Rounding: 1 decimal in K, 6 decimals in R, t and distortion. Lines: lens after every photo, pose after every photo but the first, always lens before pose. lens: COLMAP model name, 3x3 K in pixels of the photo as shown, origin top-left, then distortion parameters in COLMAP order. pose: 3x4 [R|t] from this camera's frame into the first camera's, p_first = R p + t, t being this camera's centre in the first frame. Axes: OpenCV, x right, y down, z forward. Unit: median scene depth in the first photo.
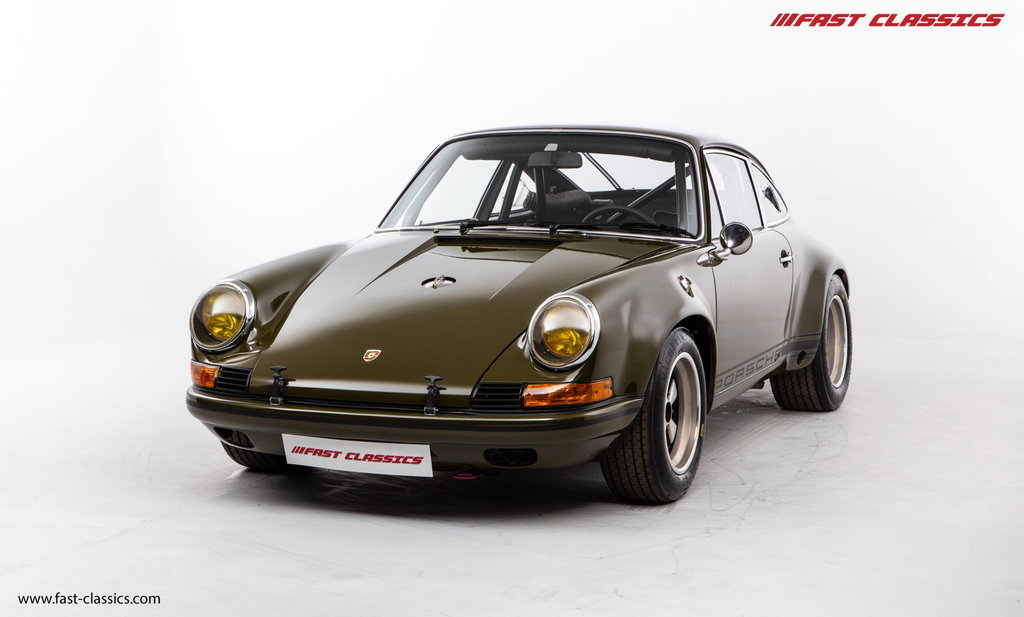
lens RADIAL K [[2216.5, 0, 506.8], [0, 2216.5, 303.2], [0, 0, 1]] dist [0.527395, 0.000000]
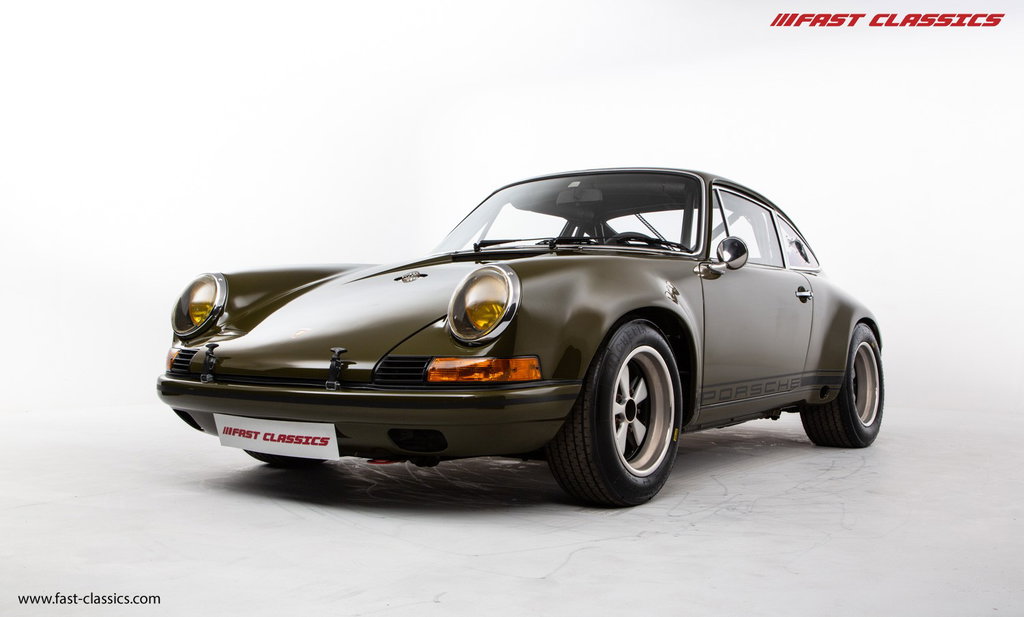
lens RADIAL K [[1152.2, 0, 507.2], [0, 1152.2, 296.6], [0, 0, 1]] dist [0.129484, 0.000000]
pose [[0.974200, 0.003044, -0.225667, 0.133325], [-0.031504, 0.991954, -0.122619, 0.063665], [0.223478, 0.126565, 0.966457, 0.514124]]
